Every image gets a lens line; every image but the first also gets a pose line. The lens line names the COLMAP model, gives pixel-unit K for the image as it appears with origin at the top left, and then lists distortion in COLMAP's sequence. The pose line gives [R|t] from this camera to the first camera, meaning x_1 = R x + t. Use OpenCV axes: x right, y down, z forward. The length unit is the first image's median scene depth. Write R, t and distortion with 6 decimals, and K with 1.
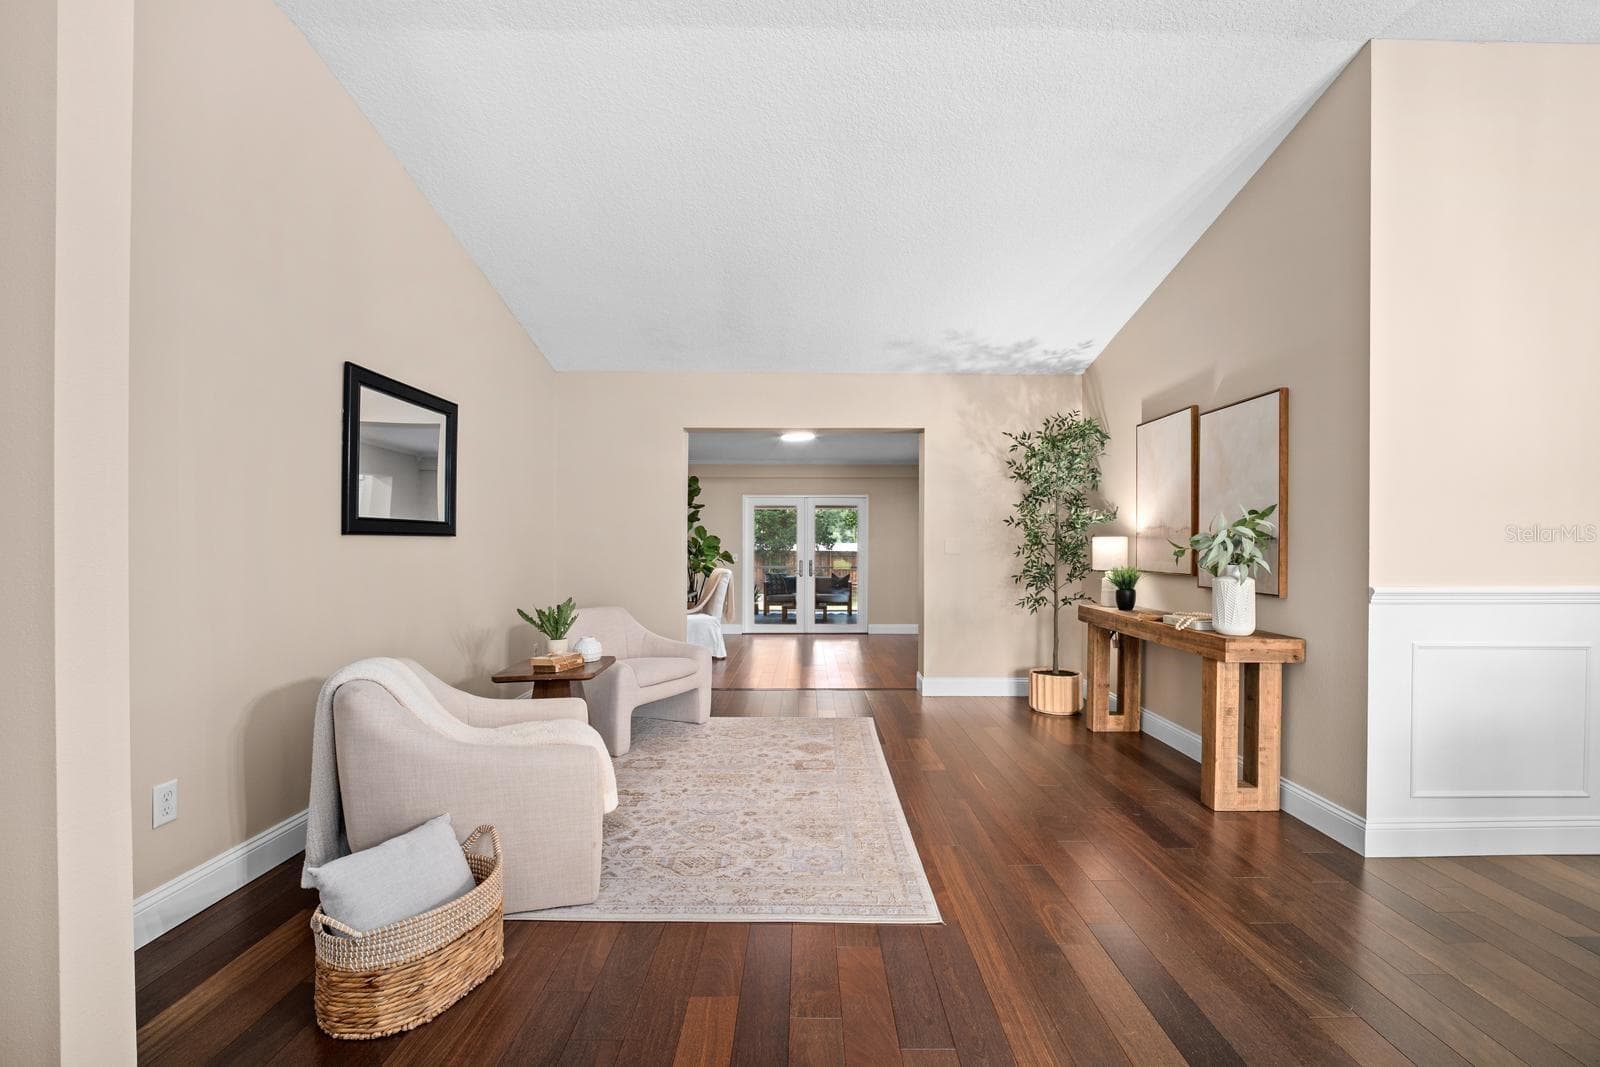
lens RADIAL K [[673.6, 0, 803.4], [0, 673.6, 539.6], [0, 0, 1]] dist [-0.003677, -0.000157]
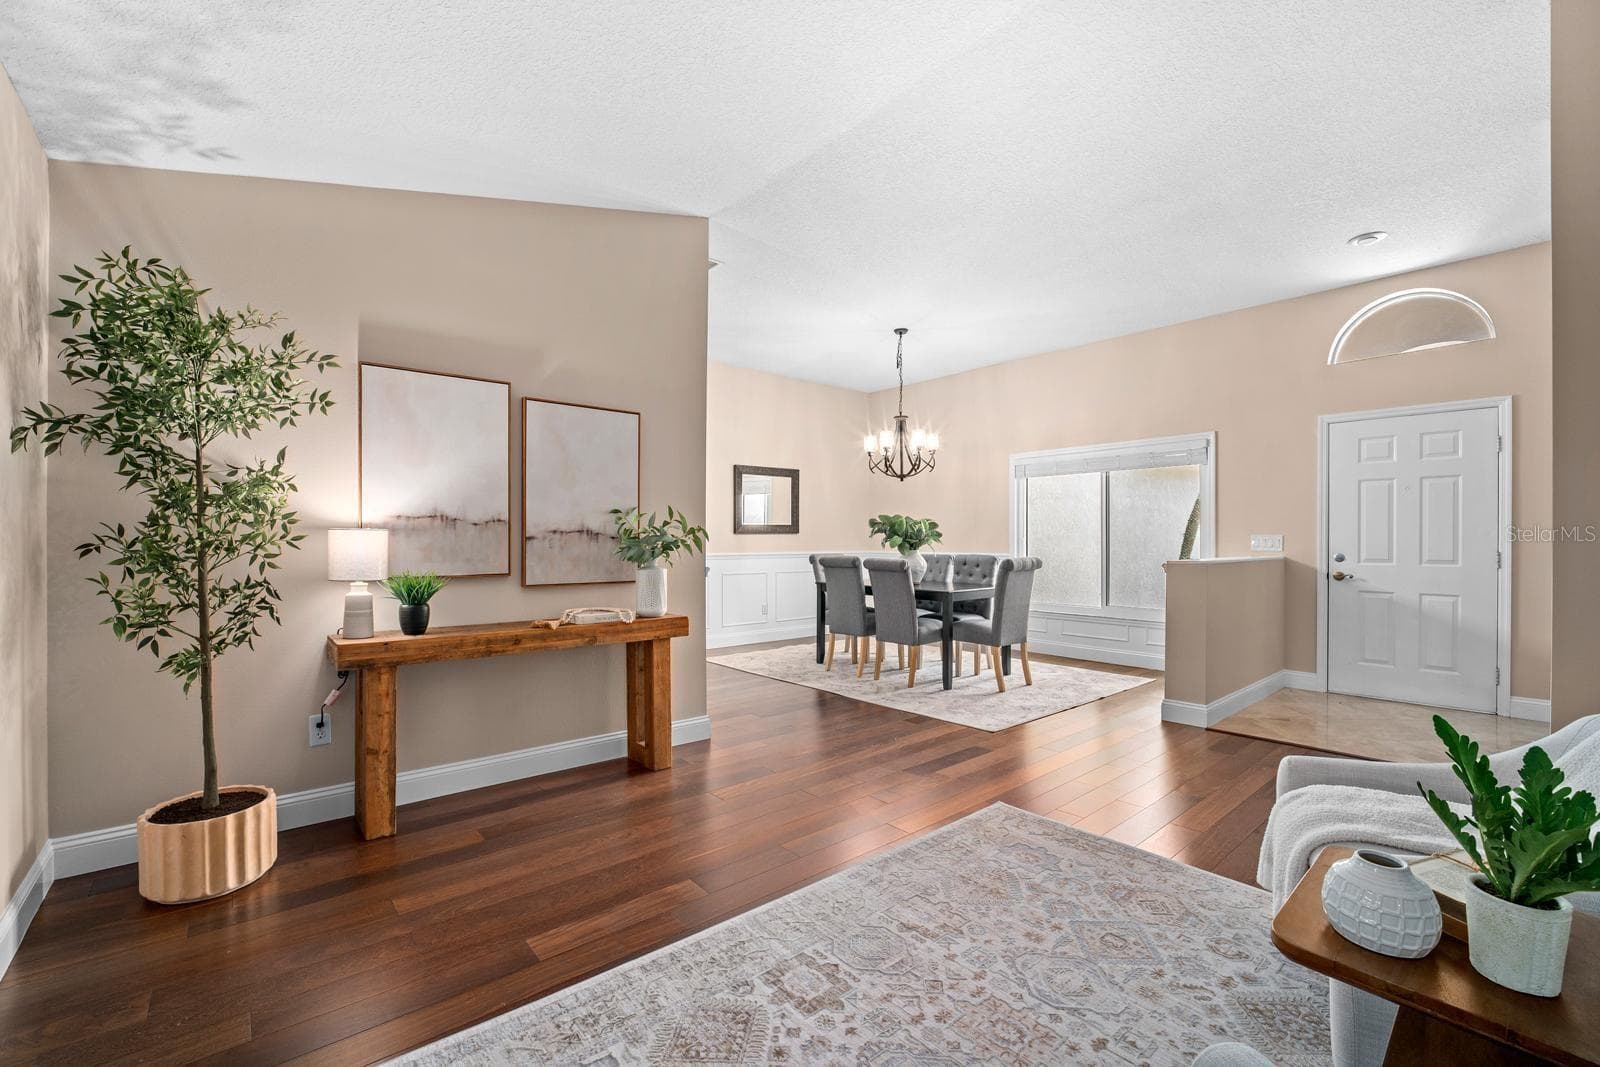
lens RADIAL K [[673.6, 0, 810.7], [0, 673.6, 536.6], [0, 0, 1]] dist [-0.003677, -0.000157]
pose [[-0.655449, -0.003245, 0.755233, -0.445713], [-0.004696, 0.999989, 0.000222, 0.000118], [-0.755225, -0.003401, -0.655457, 1.620816]]
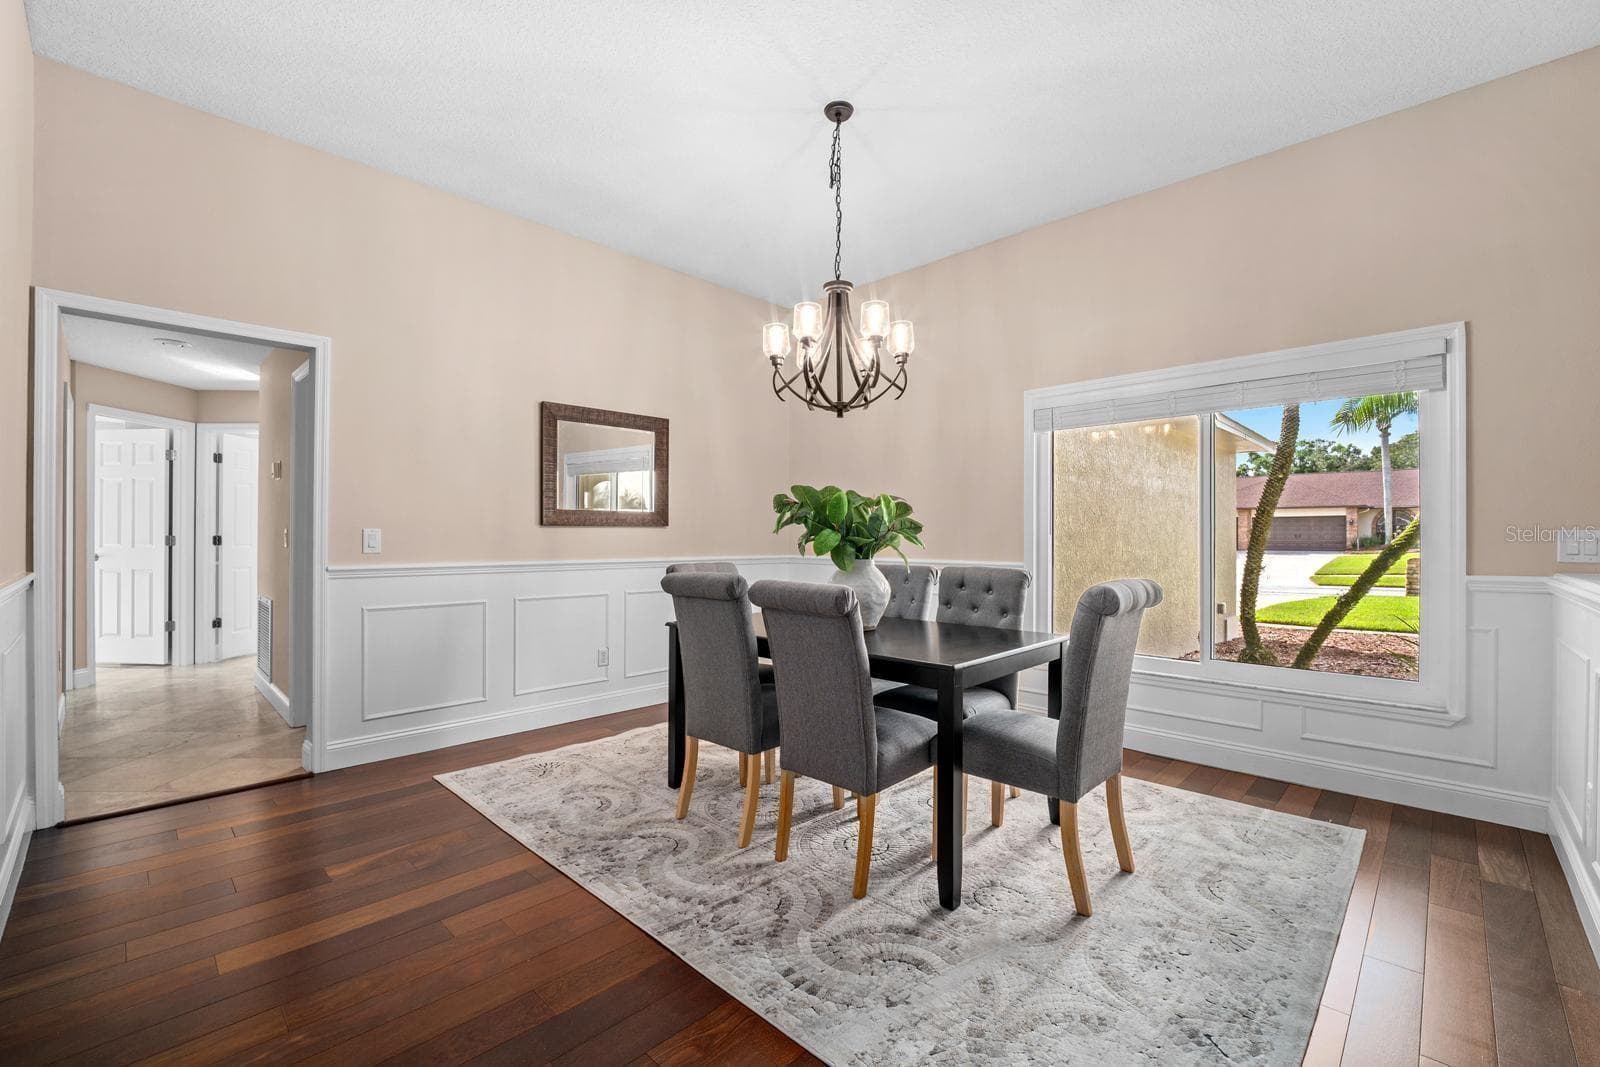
lens RADIAL K [[673.6, 0, 796.4], [0, 673.6, 535.1], [0, 0, 1]] dist [-0.003677, -0.000157]
pose [[-0.706979, -0.007239, 0.707198, -0.036812], [-0.007573, 0.999968, 0.002665, 0.001931], [-0.707194, -0.003472, -0.707011, 1.155869]]
